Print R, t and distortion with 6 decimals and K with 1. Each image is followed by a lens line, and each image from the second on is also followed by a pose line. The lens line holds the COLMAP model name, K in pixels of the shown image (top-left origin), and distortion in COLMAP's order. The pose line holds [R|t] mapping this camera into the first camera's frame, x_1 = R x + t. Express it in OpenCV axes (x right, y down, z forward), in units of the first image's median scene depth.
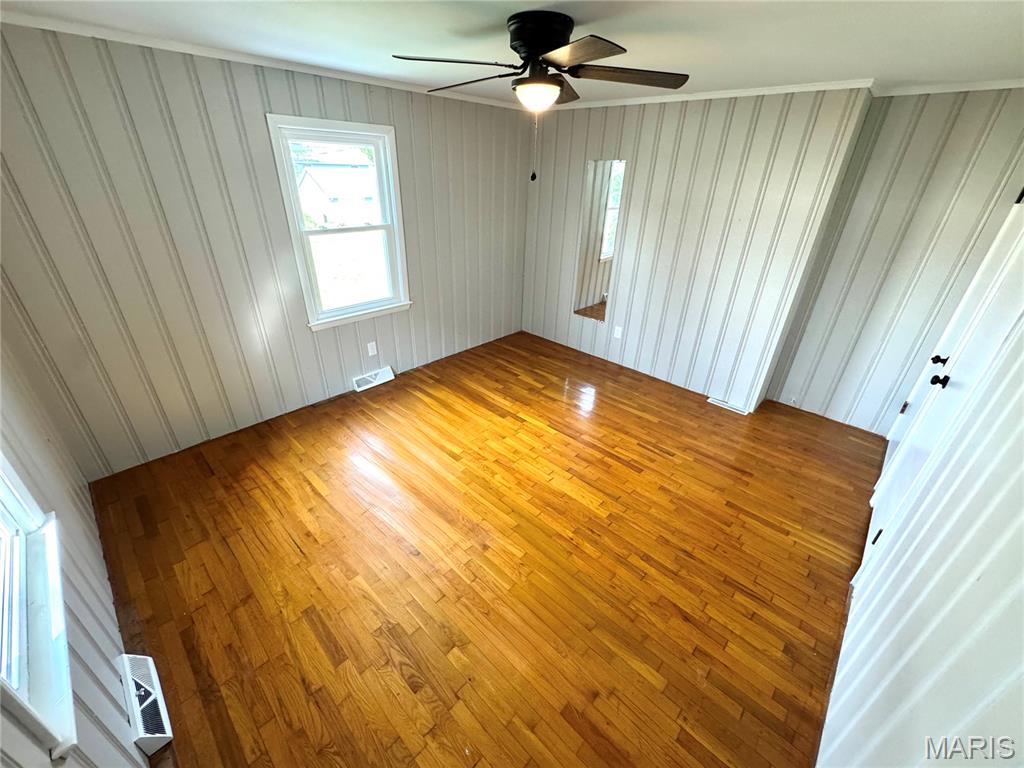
lens RADIAL K [[408.0, 0, 512.0], [0, 408.0, 383.9], [0, 0, 1]] dist [-0.004501, 0.000148]
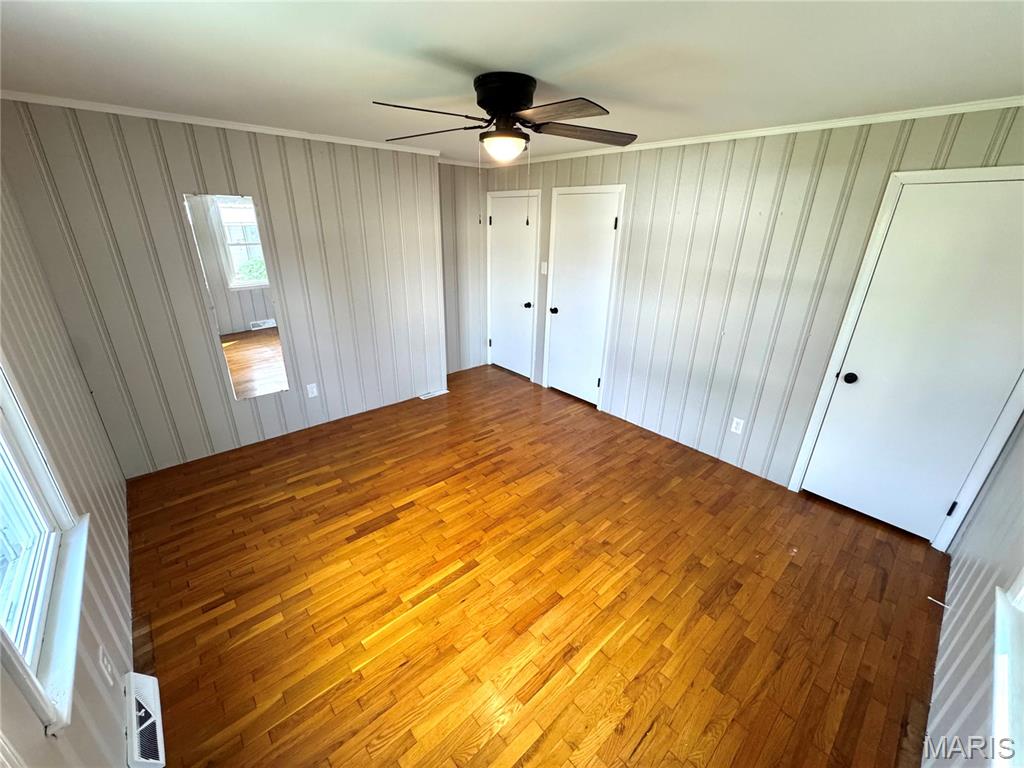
lens RADIAL K [[408.0, 0, 510.4], [0, 408.0, 384.7], [0, 0, 1]] dist [-0.004501, 0.000148]
pose [[0.088525, -0.402024, 0.911340, -0.709791], [0.449203, 0.832724, 0.323710, -0.334812], [-0.889033, 0.380720, 0.254307, 0.595826]]
